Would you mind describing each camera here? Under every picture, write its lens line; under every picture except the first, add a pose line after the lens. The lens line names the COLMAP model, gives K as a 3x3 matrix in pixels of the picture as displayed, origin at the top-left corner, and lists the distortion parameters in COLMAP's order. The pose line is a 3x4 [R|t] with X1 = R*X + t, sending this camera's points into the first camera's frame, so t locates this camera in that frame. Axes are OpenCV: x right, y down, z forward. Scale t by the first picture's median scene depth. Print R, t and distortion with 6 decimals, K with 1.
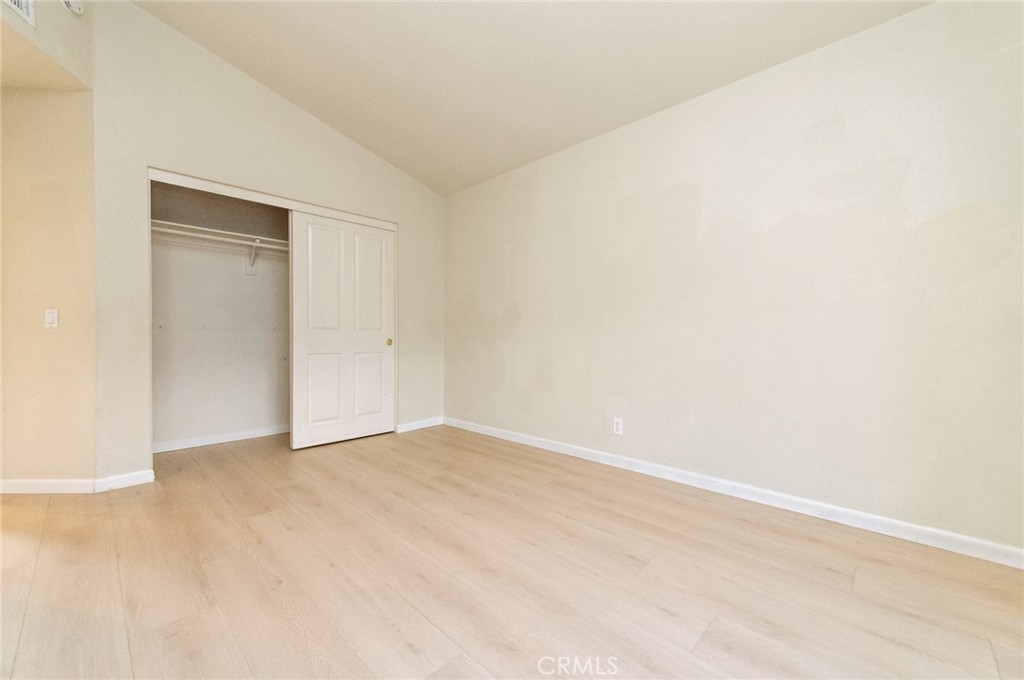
lens RADIAL K [[402.4, 0, 515.6], [0, 402.4, 335.3], [0, 0, 1]] dist [0.003292, -0.000209]
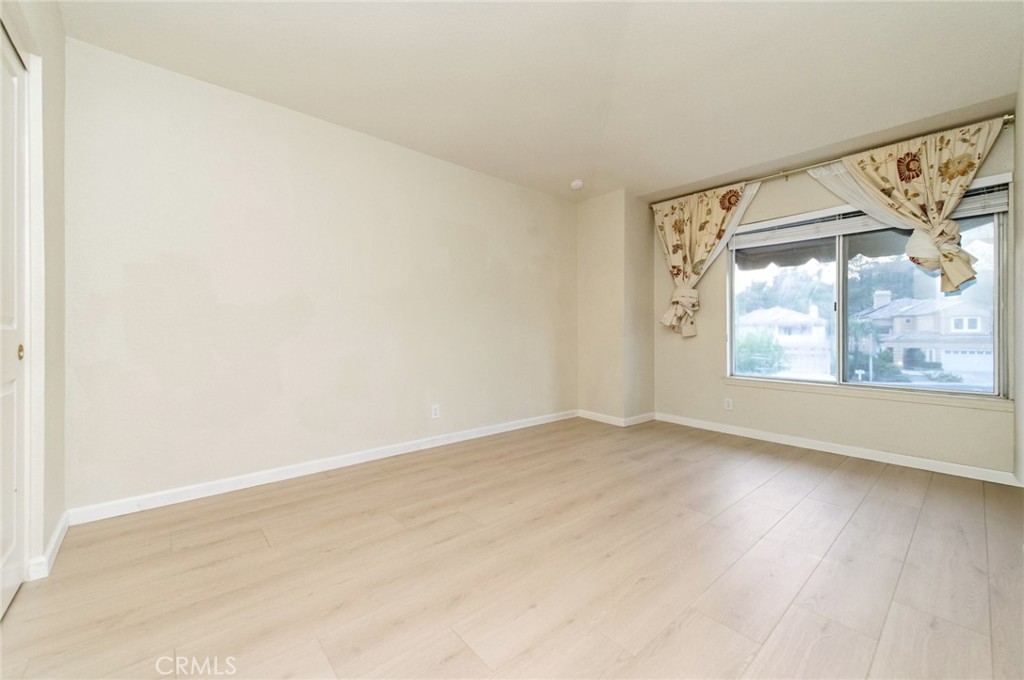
lens RADIAL K [[402.4, 0, 512.5], [0, 402.4, 332.5], [0, 0, 1]] dist [0.003292, -0.000209]
pose [[0.101262, -0.005023, 0.994847, -0.956473], [0.001894, 0.999986, 0.004857, -0.007646], [-0.994858, 0.001392, 0.101270, 0.721797]]
